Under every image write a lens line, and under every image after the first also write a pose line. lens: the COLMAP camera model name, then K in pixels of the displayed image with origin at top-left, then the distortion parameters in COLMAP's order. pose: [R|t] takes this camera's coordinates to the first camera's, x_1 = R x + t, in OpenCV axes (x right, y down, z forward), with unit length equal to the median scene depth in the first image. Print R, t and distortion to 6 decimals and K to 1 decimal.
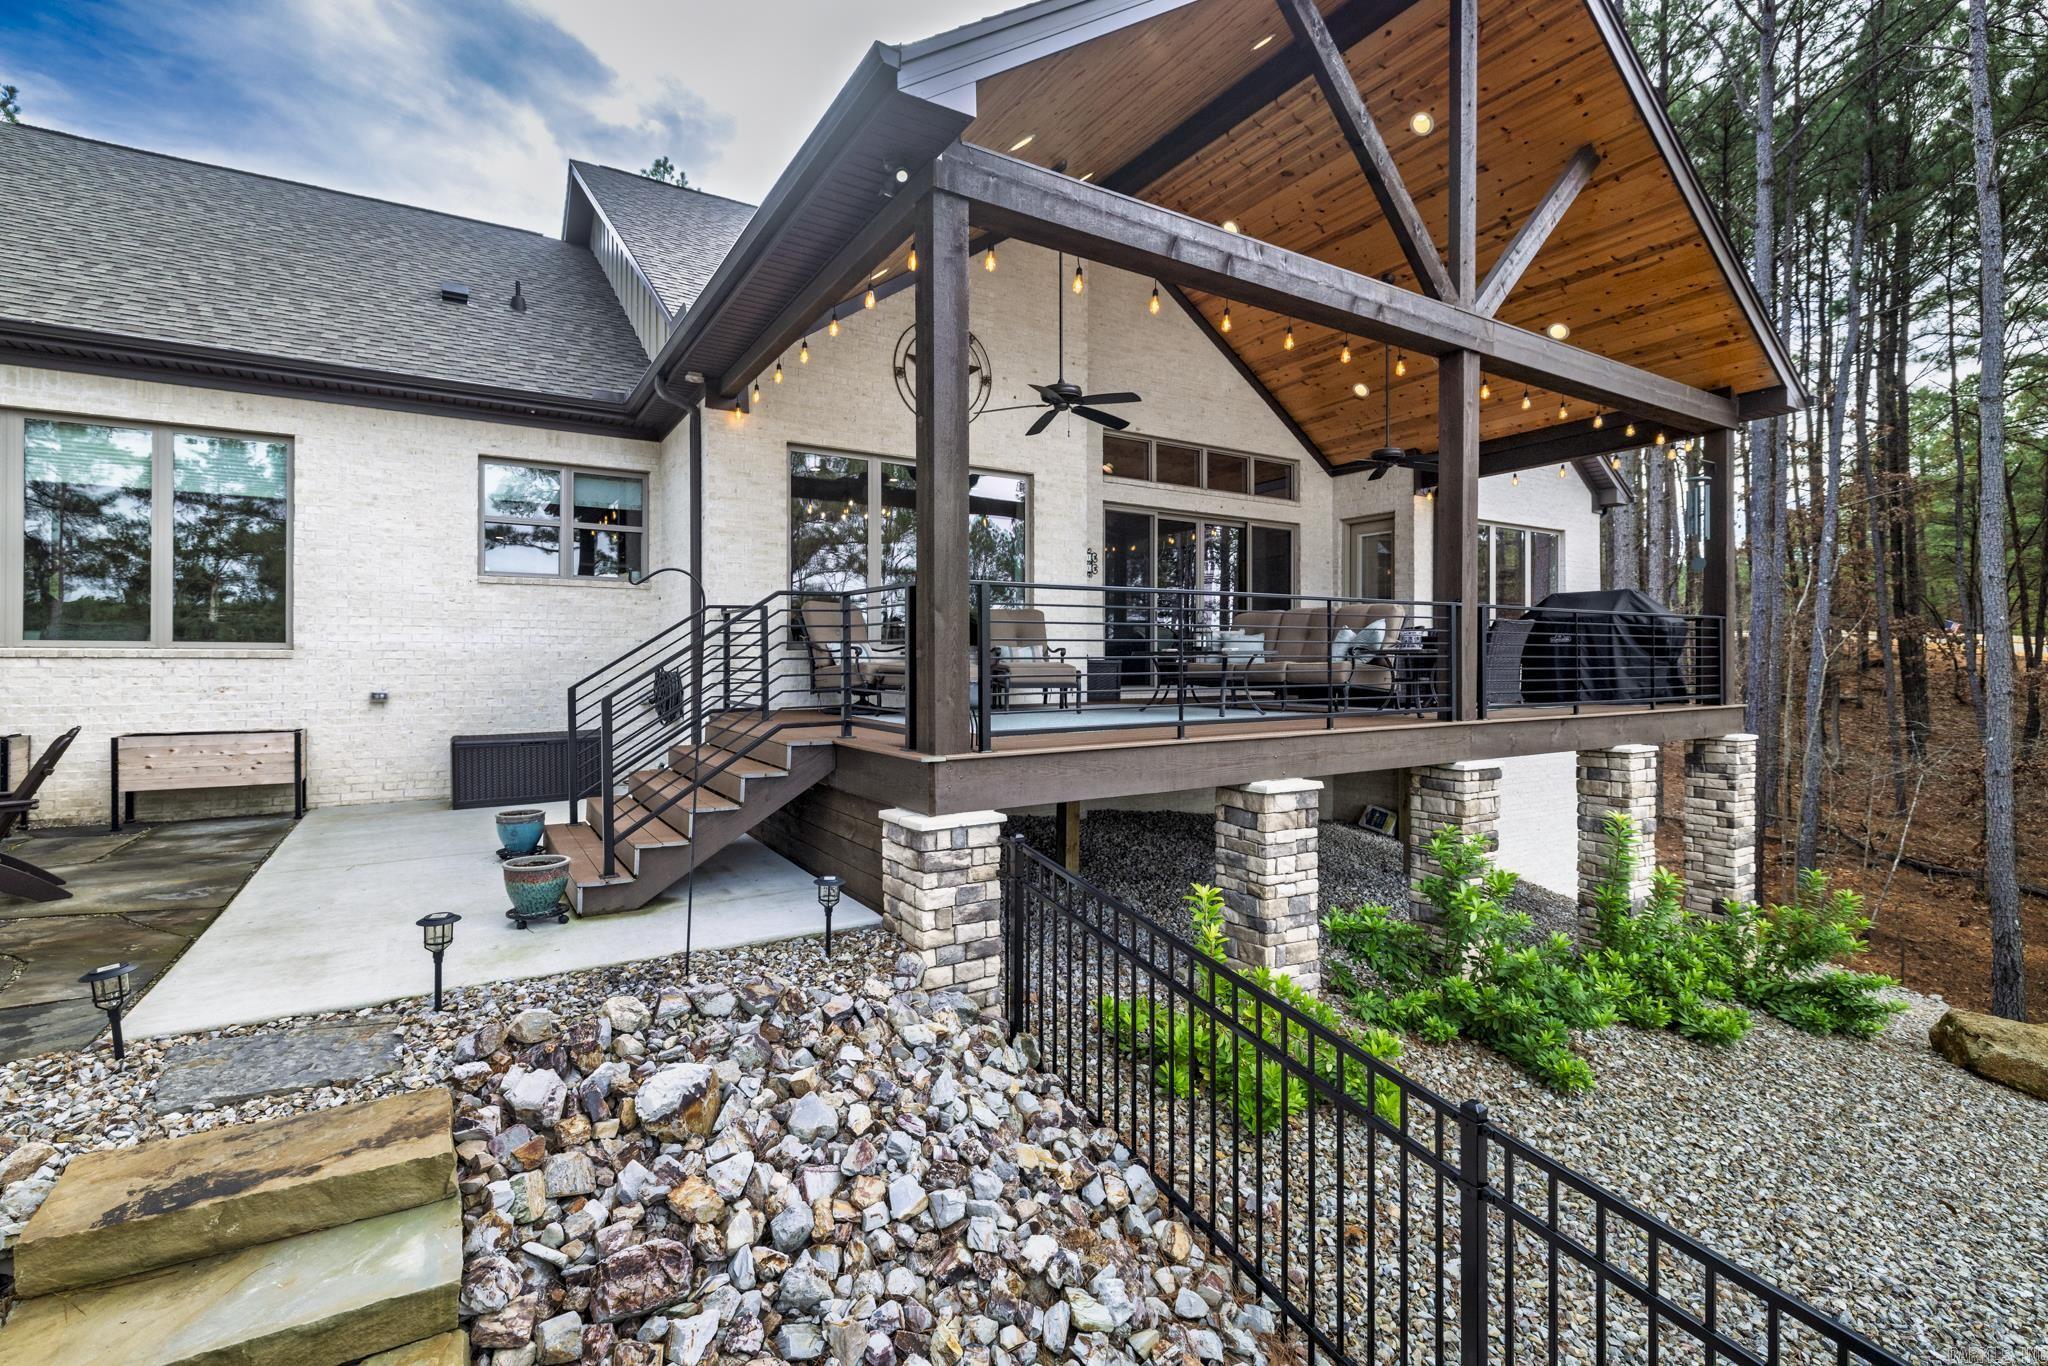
lens RADIAL K [[919.9, 0, 1020.8], [0, 919.9, 672.0], [0, 0, 1]] dist [0.000494, -0.000502]
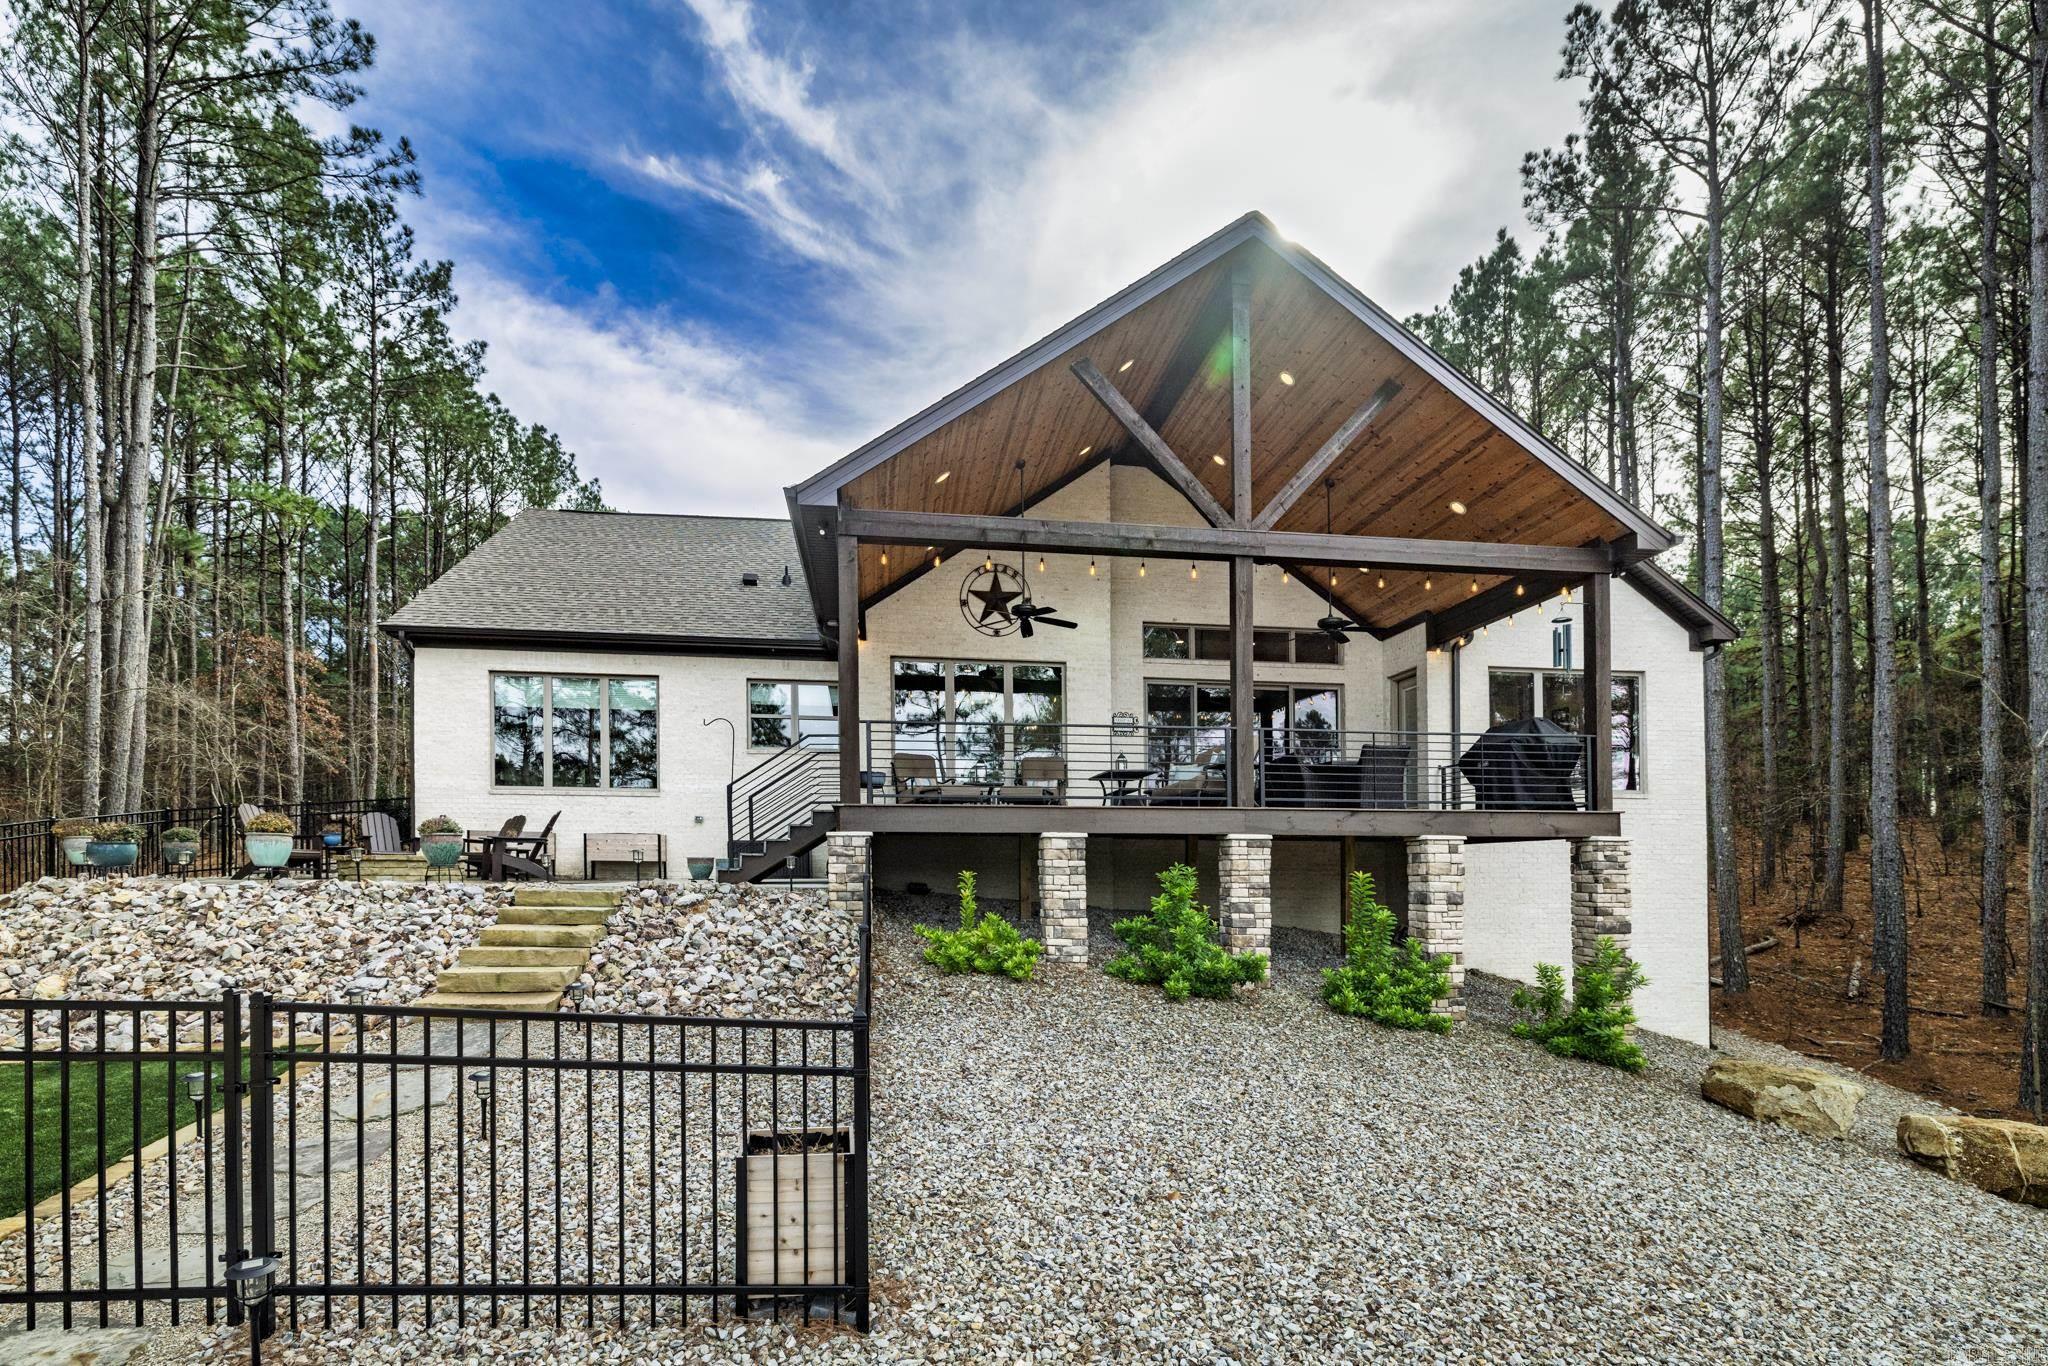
lens RADIAL K [[868.4, 0, 939.4], [0, 868.4, 883.8], [0, 0, 1]] dist [0.000499, -0.000004]
pose [[0.905754, 0.023839, -0.423132, 0.485573], [-0.012271, 0.999473, 0.030043, 0.106956], [0.423626, -0.022019, 0.905570, -0.365083]]
